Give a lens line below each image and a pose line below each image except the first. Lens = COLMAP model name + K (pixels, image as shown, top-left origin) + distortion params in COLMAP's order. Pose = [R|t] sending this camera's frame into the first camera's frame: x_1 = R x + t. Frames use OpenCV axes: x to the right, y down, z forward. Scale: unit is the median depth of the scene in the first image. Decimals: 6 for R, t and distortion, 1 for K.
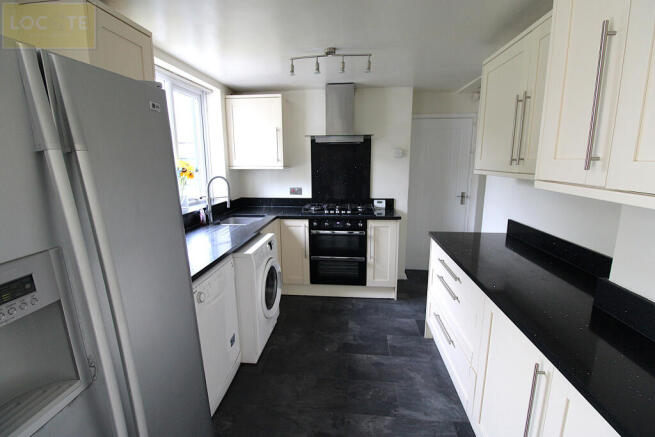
lens RADIAL K [[307.9, 0, 327.5], [0, 307.9, 218.5], [0, 0, 1]] dist [-0.010114, 0.000325]
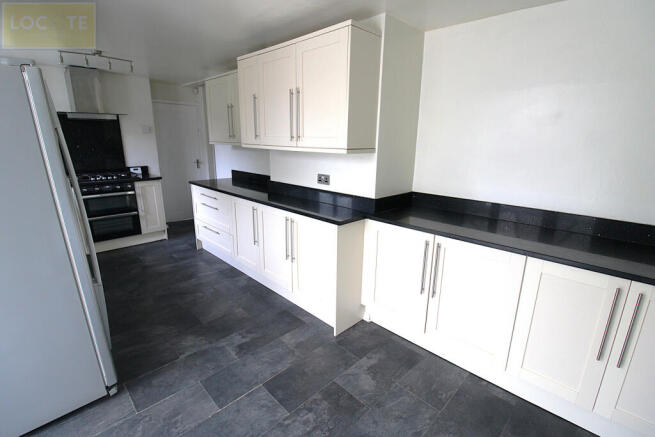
lens RADIAL K [[307.9, 0, 327.5], [0, 307.9, 218.5], [0, 0, 1]] dist [-0.010114, 0.000325]
pose [[0.647408, -0.180607, 0.740435, -0.317721], [0.125008, 0.983523, 0.130599, 0.086781], [-0.751821, 0.008010, 0.659318, -0.444484]]
